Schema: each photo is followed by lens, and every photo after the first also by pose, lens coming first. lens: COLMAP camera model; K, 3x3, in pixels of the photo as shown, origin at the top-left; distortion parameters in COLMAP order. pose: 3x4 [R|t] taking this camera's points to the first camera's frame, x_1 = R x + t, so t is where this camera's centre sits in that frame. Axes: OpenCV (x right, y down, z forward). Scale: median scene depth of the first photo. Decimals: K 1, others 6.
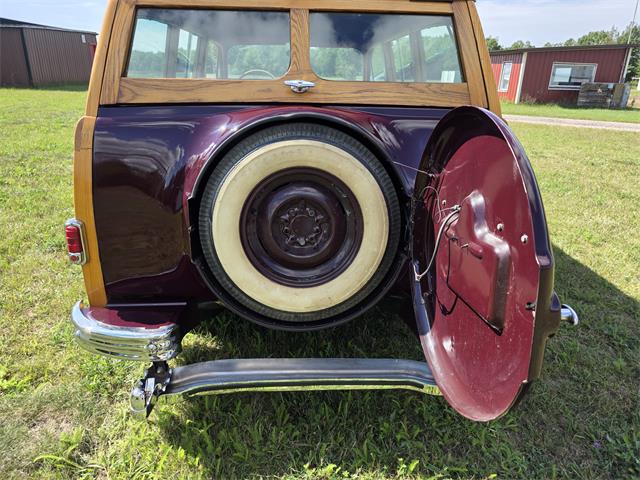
lens RADIAL K [[436.5, 0, 326.8], [0, 436.5, 237.9], [0, 0, 1]] dist [0.005043, 0.000095]
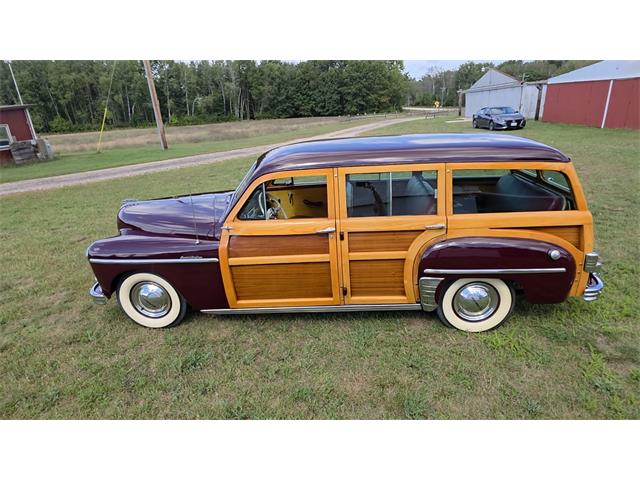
lens RADIAL K [[372.1, 0, 325.8], [0, 372.1, 235.9], [0, 0, 1]] dist [0.001490, 0.000021]
pose [[0.145218, -0.361051, 0.921170, -0.354137], [0.401852, 0.872310, 0.278550, -0.169968], [-0.904116, 0.329724, 0.271764, 0.231118]]
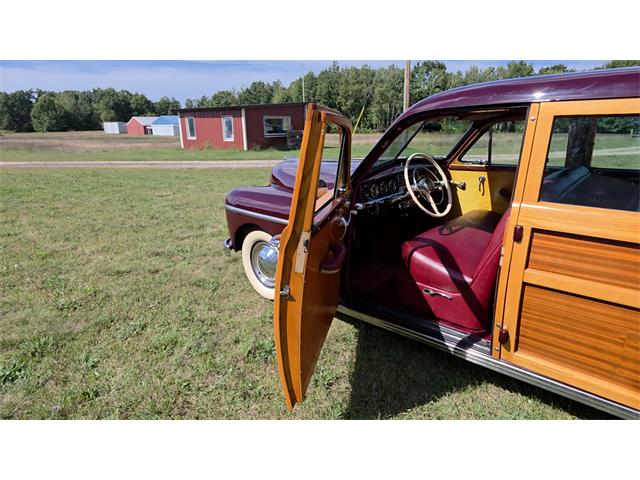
lens RADIAL K [[372.1, 0, 325.8], [0, 372.1, 235.9], [0, 0, 1]] dist [0.001490, 0.000021]
pose [[0.708446, -0.233625, 0.665976, -0.250258], [0.275867, 0.960216, 0.043386, -0.114763], [-0.649617, 0.152984, 0.744710, 0.235416]]
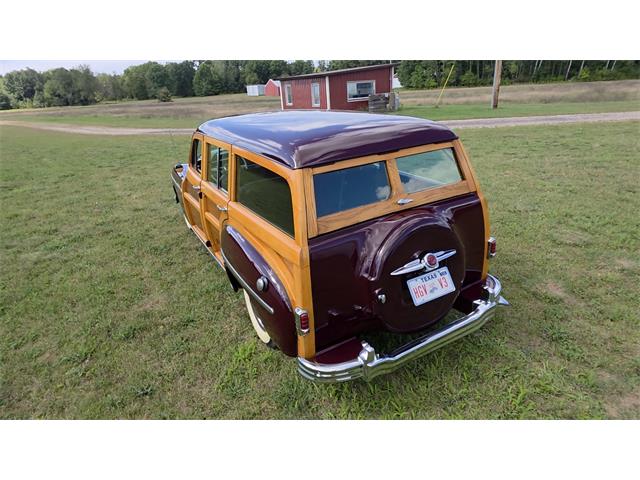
lens RADIAL K [[372.1, 0, 325.8], [0, 372.1, 235.9], [0, 0, 1]] dist [0.001490, 0.000021]
pose [[0.898959, -0.237292, 0.368192, -0.126619], [0.229813, 0.971079, 0.064741, -0.050696], [-0.372906, 0.026416, 0.927493, -0.042346]]
